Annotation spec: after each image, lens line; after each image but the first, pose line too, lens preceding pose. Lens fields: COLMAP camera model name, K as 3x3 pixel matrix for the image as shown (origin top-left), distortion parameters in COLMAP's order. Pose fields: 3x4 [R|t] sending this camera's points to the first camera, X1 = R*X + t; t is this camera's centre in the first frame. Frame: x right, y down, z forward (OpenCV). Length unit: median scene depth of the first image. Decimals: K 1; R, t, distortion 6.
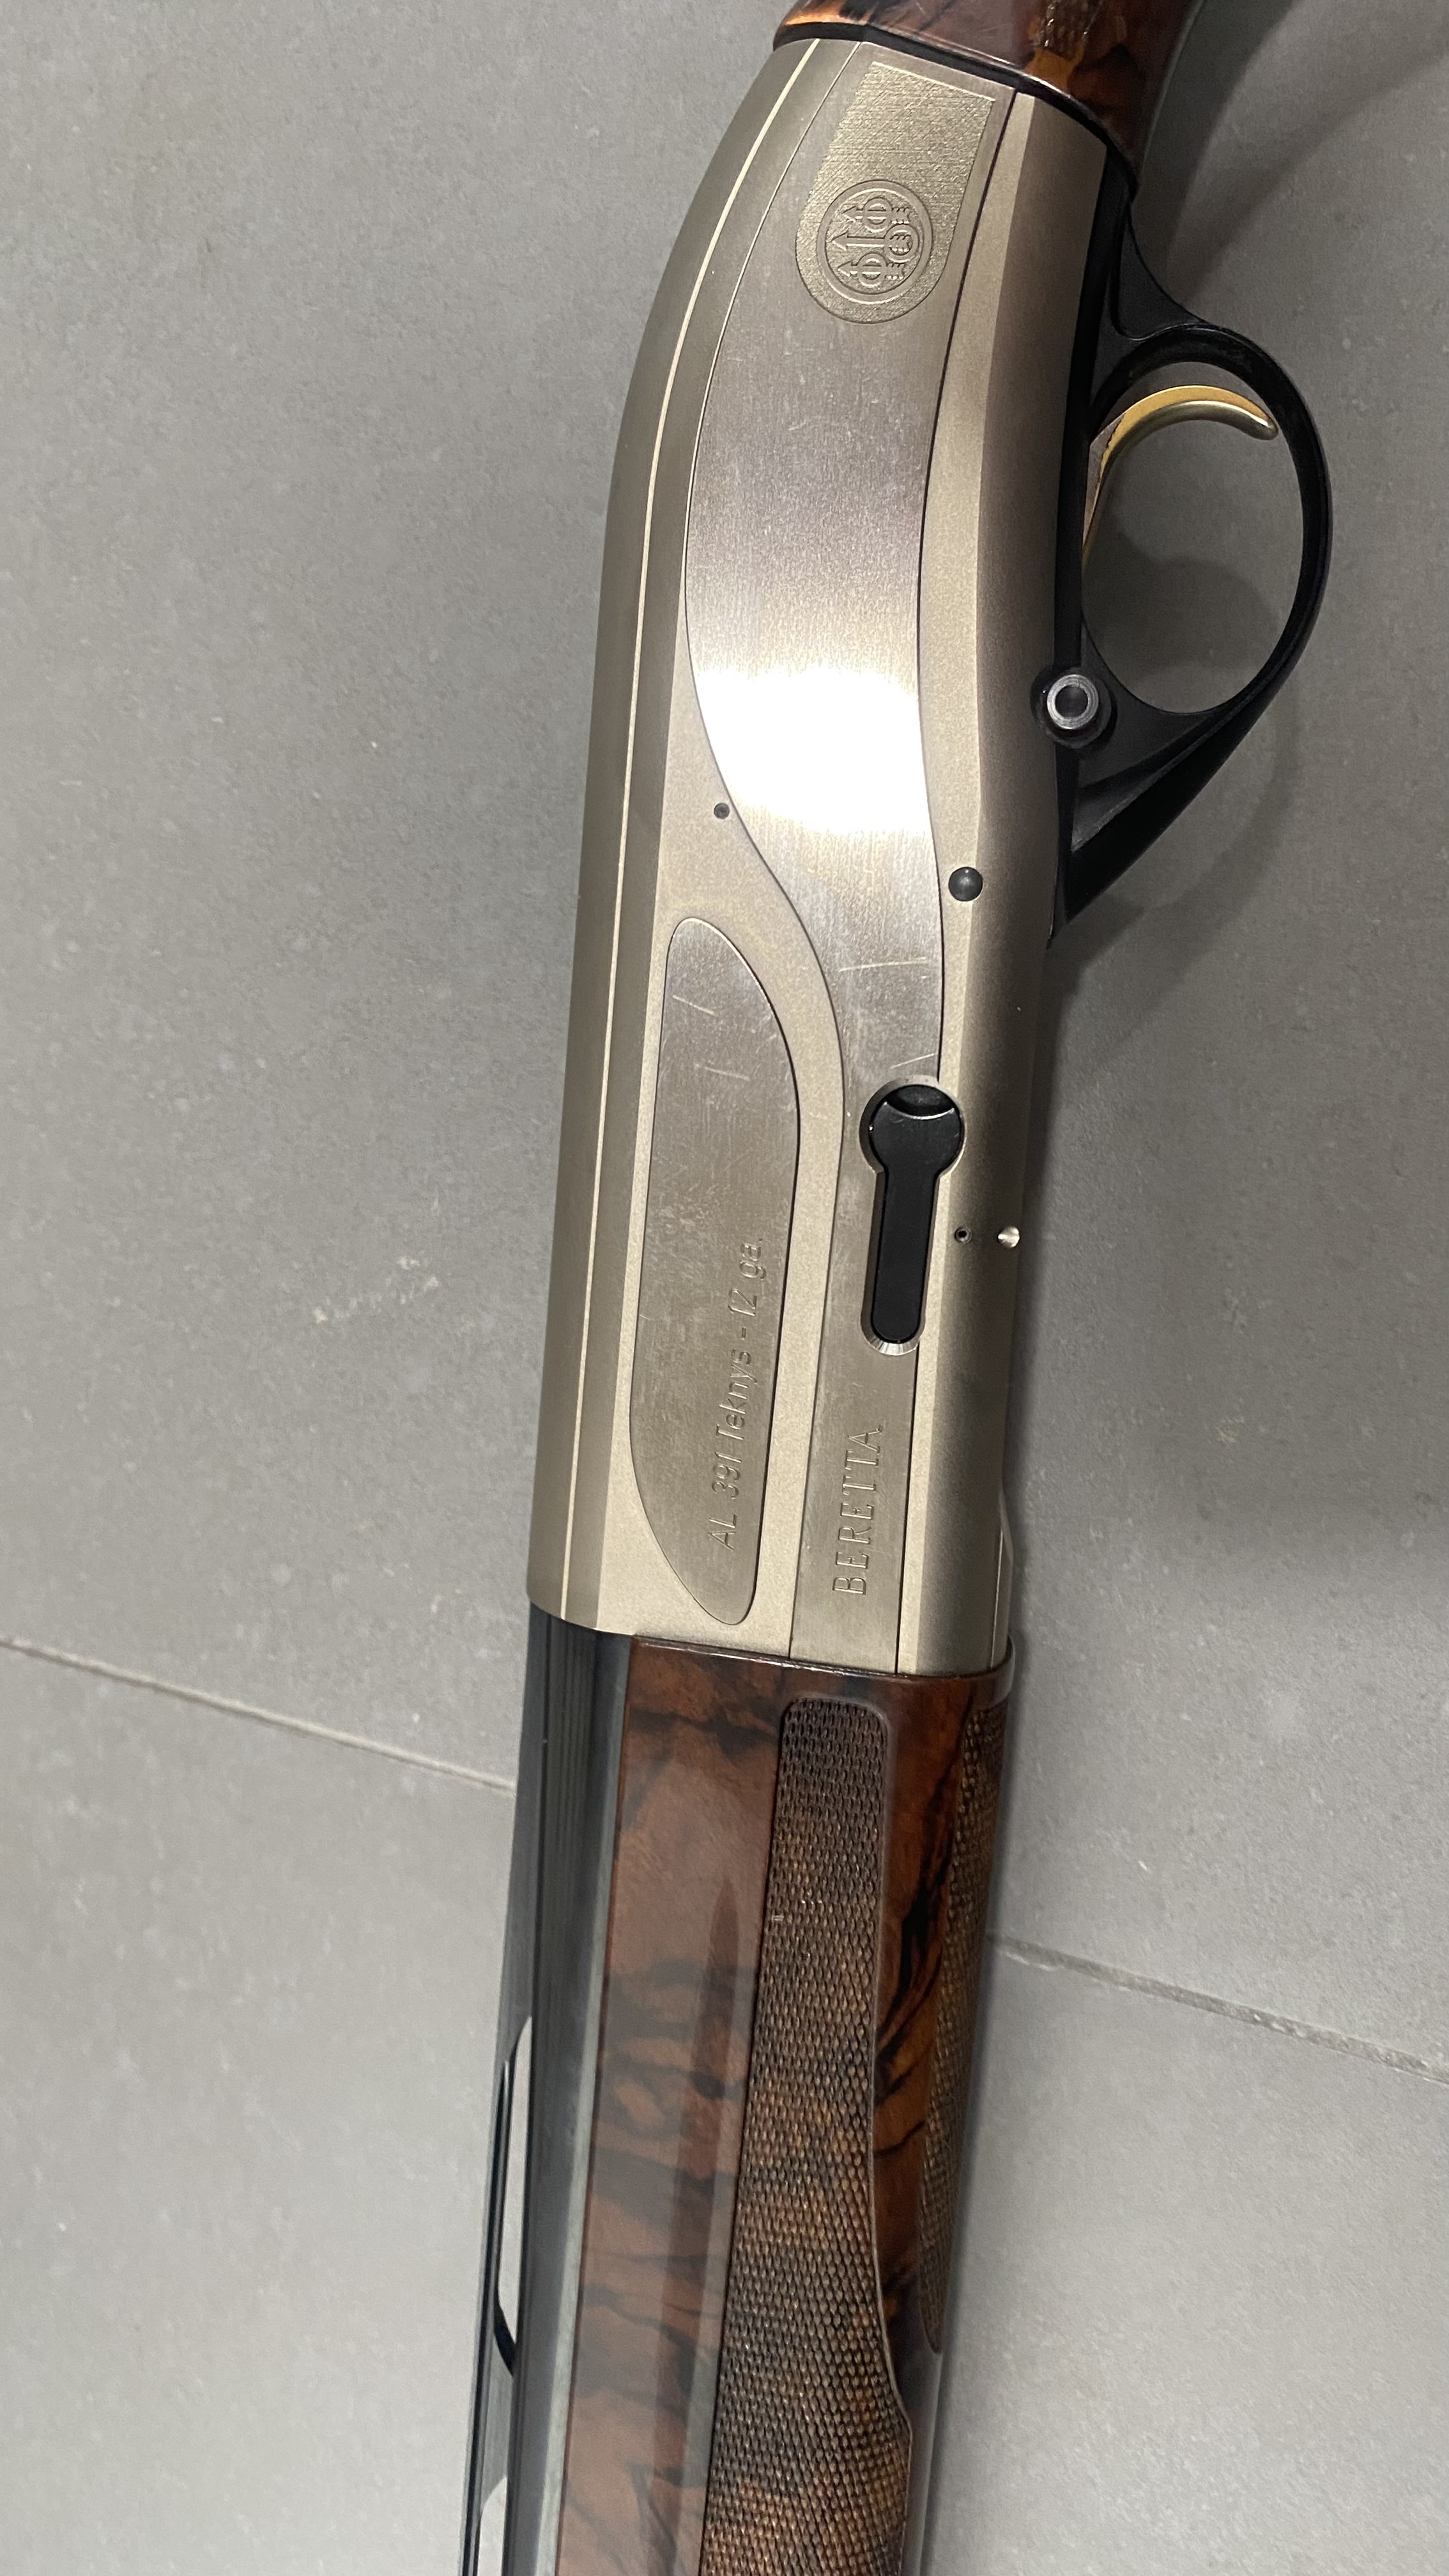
lens RADIAL K [[1968.0, 0, 636.8], [0, 1968.0, 1284.2], [0, 0, 1]] dist [0.000161, -0.010719]
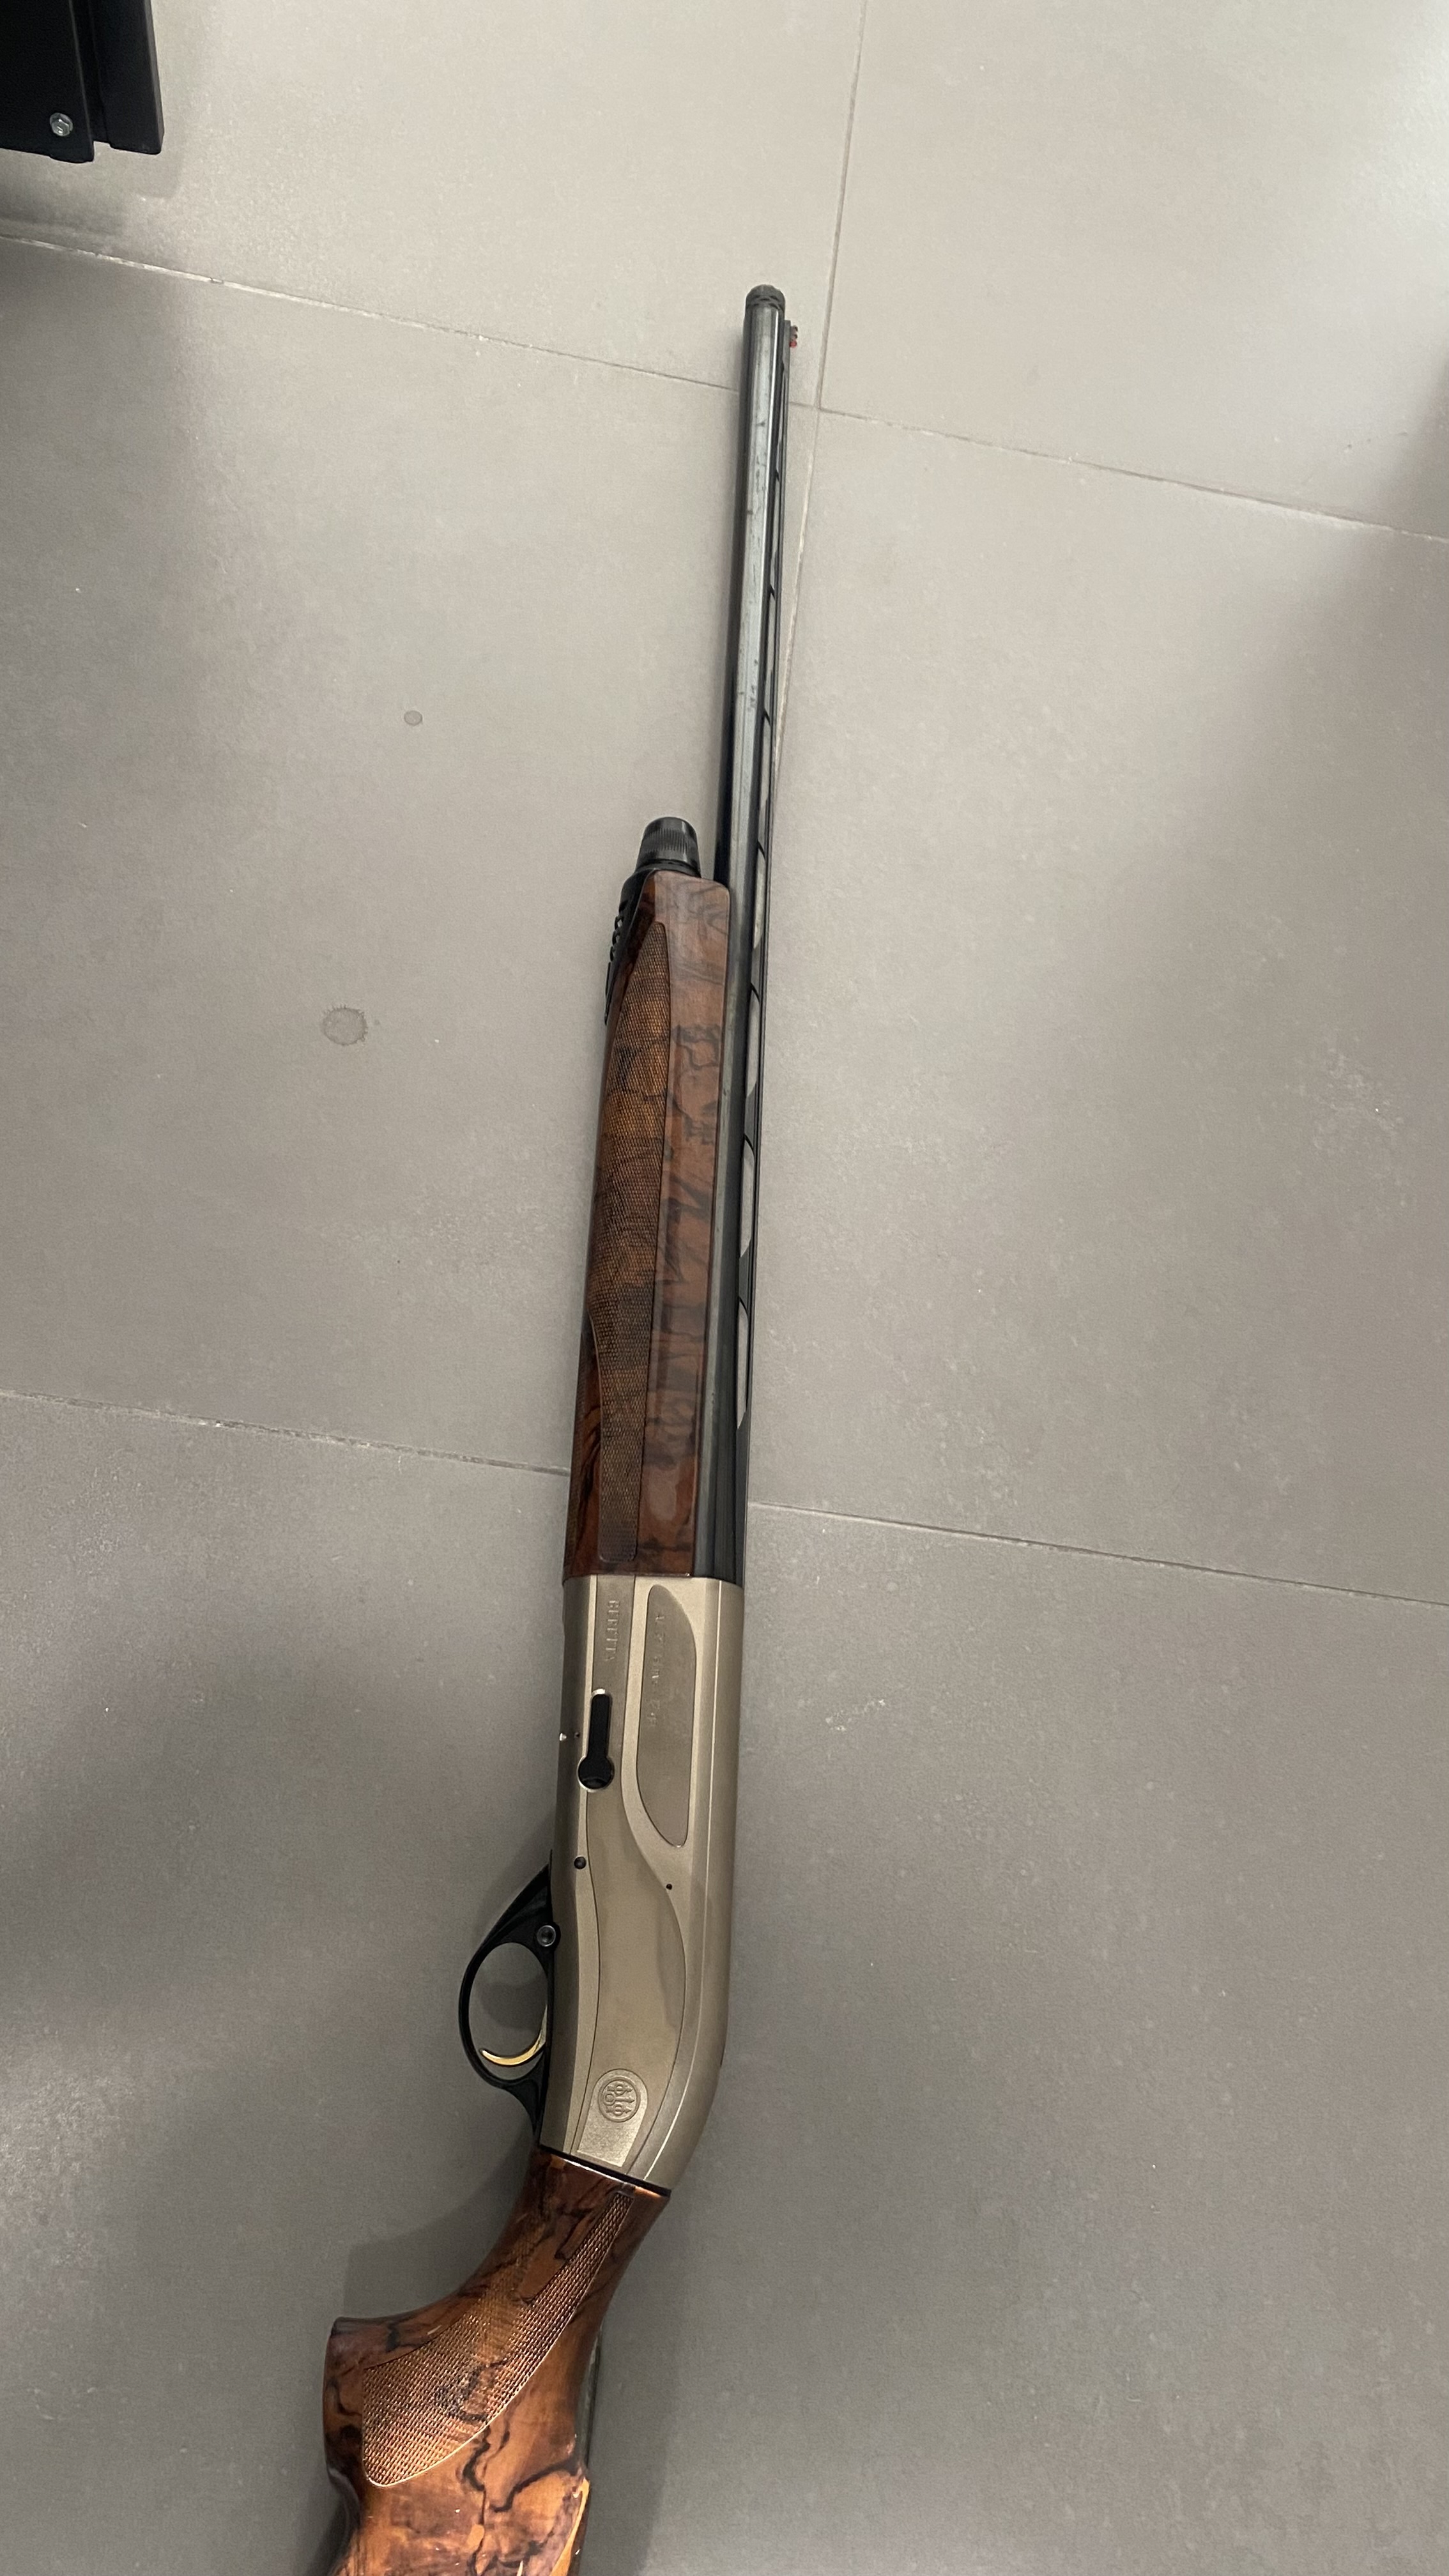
lens RADIAL K [[1888.3, 0, 724.5], [0, 1888.3, 1288.0], [0, 0, 1]] dist [0.003476, -0.003711]
pose [[-0.971029, 0.131537, 0.199503, -0.611471], [-0.059989, -0.942314, 0.329310, -0.302781], [0.231311, 0.307801, 0.922905, -1.506784]]
